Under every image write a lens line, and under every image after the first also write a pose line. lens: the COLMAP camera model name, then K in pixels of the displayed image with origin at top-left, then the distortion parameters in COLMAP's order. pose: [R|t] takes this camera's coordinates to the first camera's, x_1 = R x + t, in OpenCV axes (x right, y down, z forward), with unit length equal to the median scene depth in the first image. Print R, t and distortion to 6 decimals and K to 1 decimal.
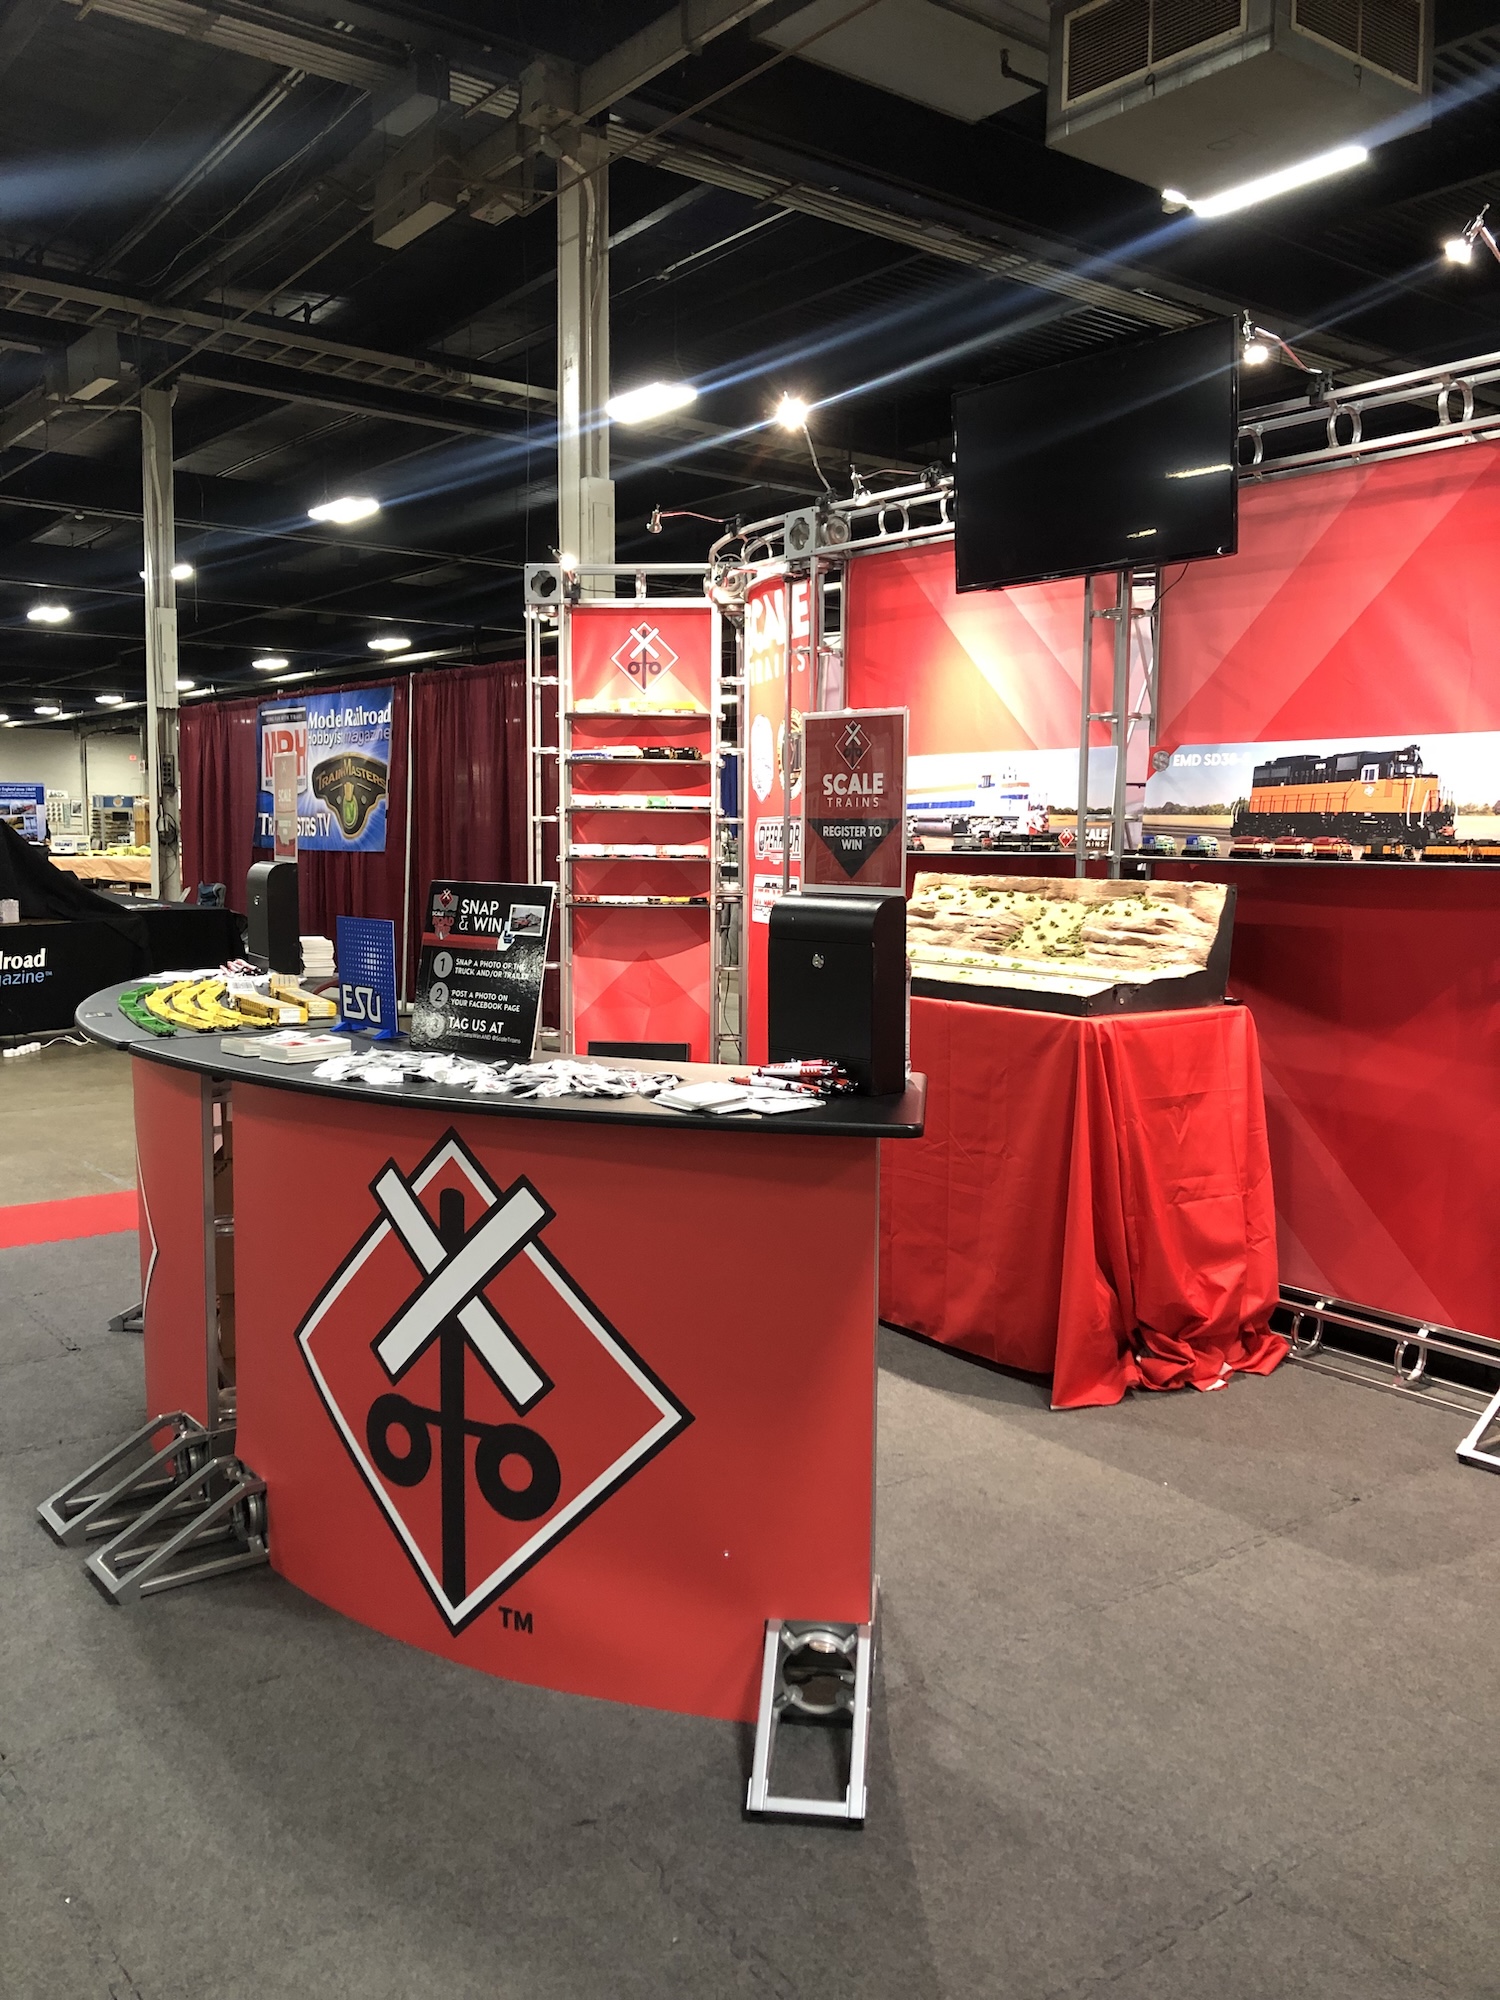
lens RADIAL K [[1592.6, 0, 783.3], [0, 1592.6, 1002.6], [0, 0, 1]] dist [0.087263, -0.183991]
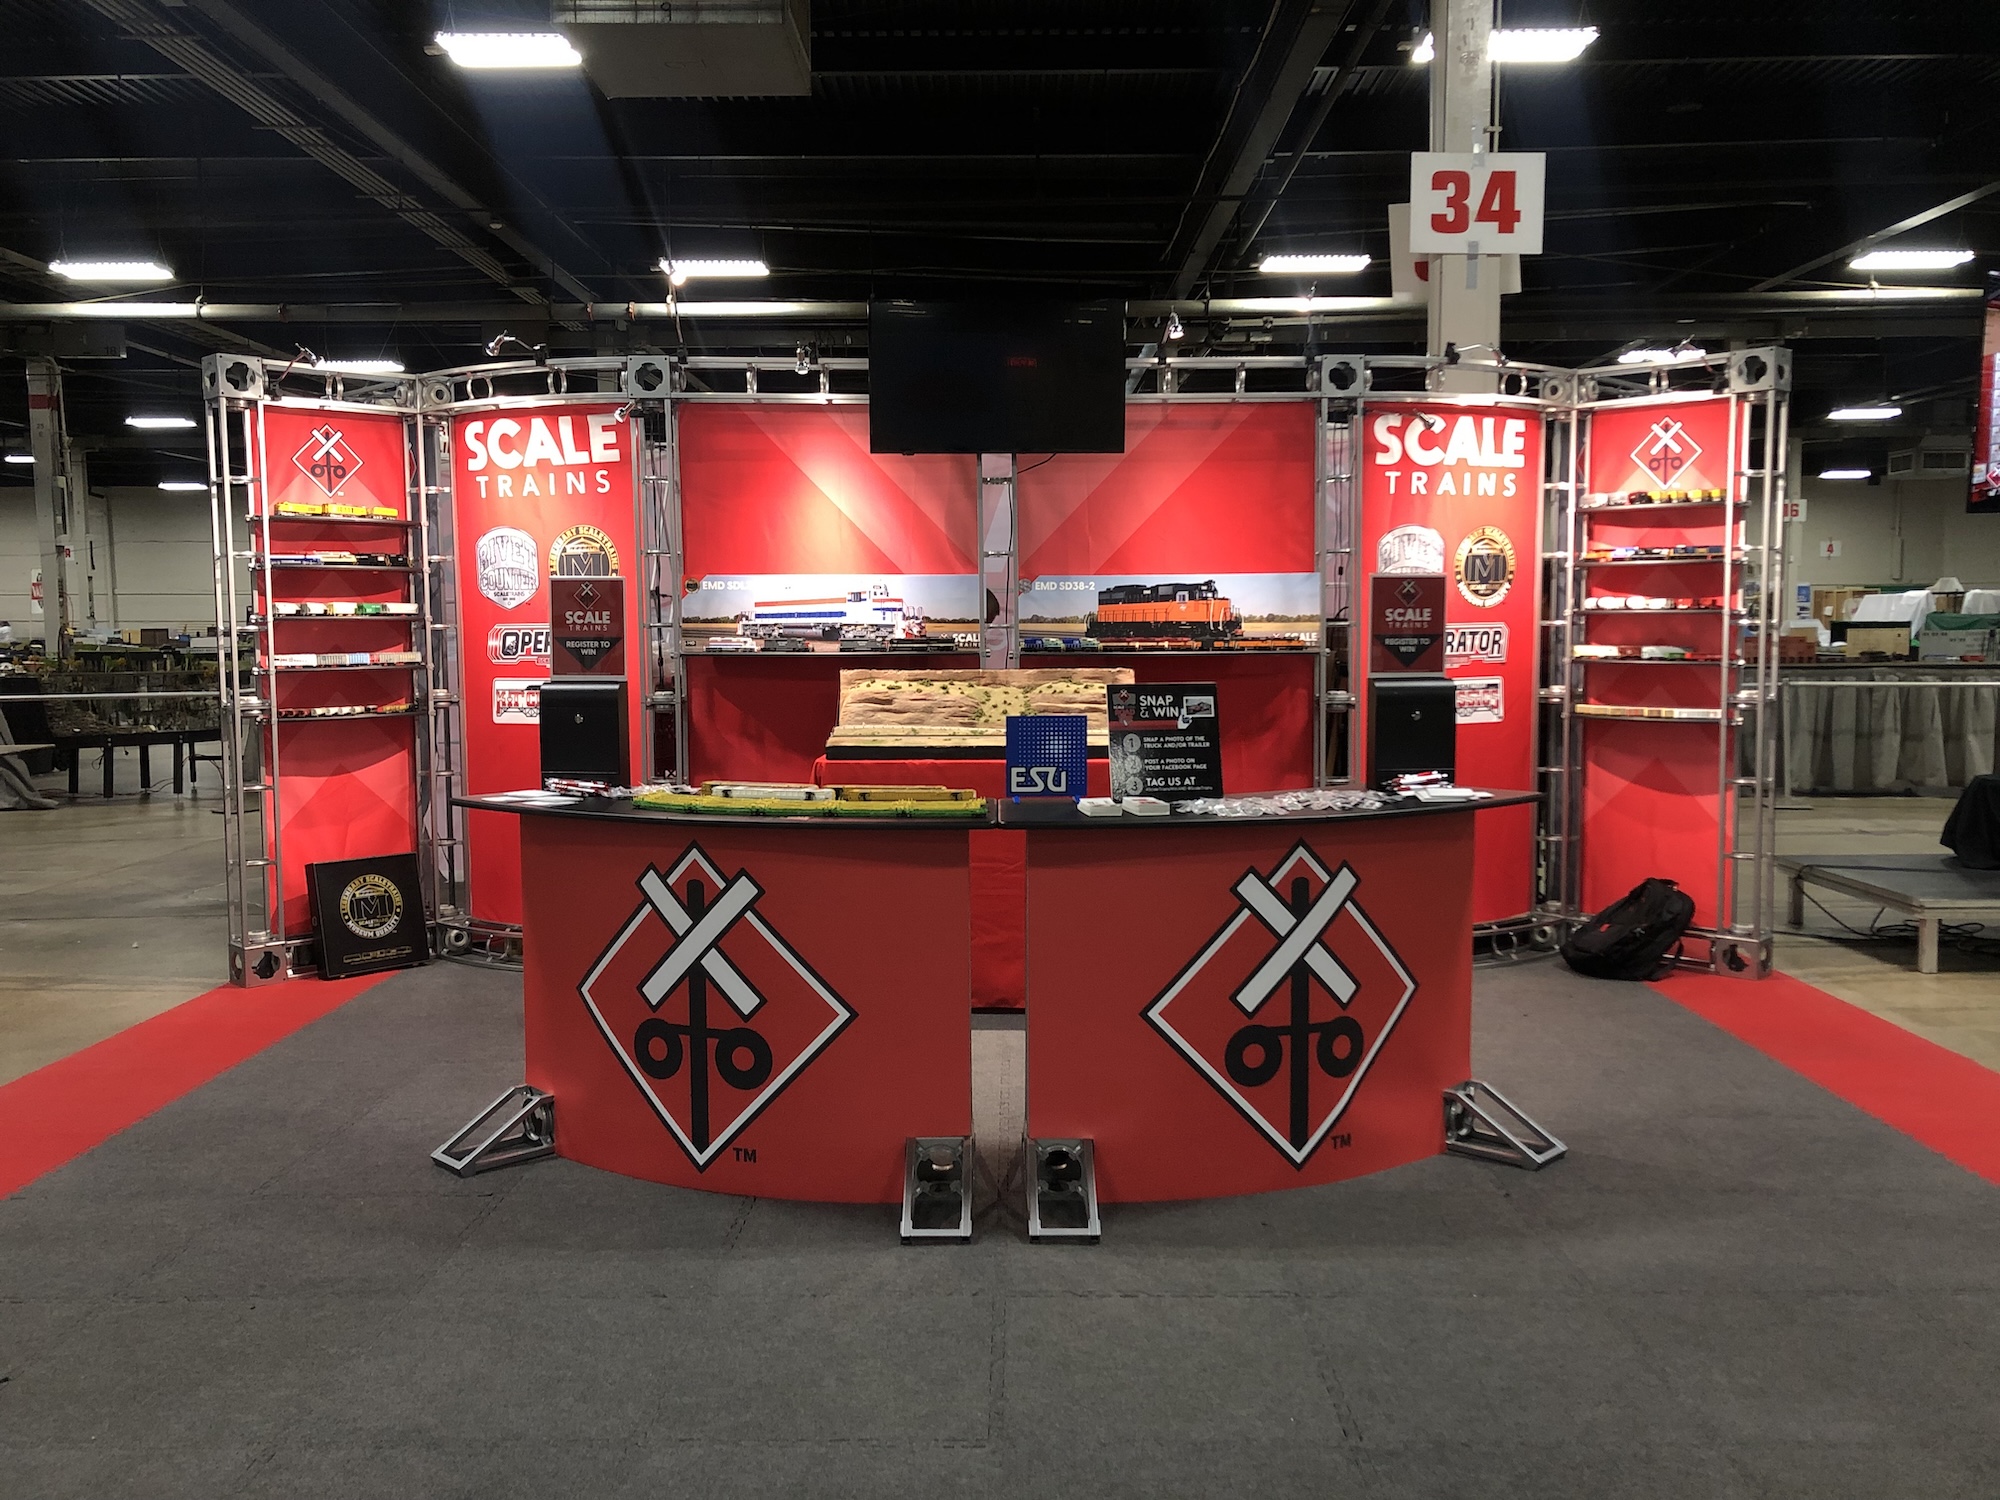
lens RADIAL K [[1606.4, 0, 984.1], [0, 1606.4, 750.9], [0, 0, 1]] dist [0.060134, -0.109427]
pose [[0.629260, -0.075782, 0.773491, -0.982793], [0.093260, 0.995406, 0.021654, -0.042102], [-0.771579, 0.058510, 0.633437, 0.143810]]
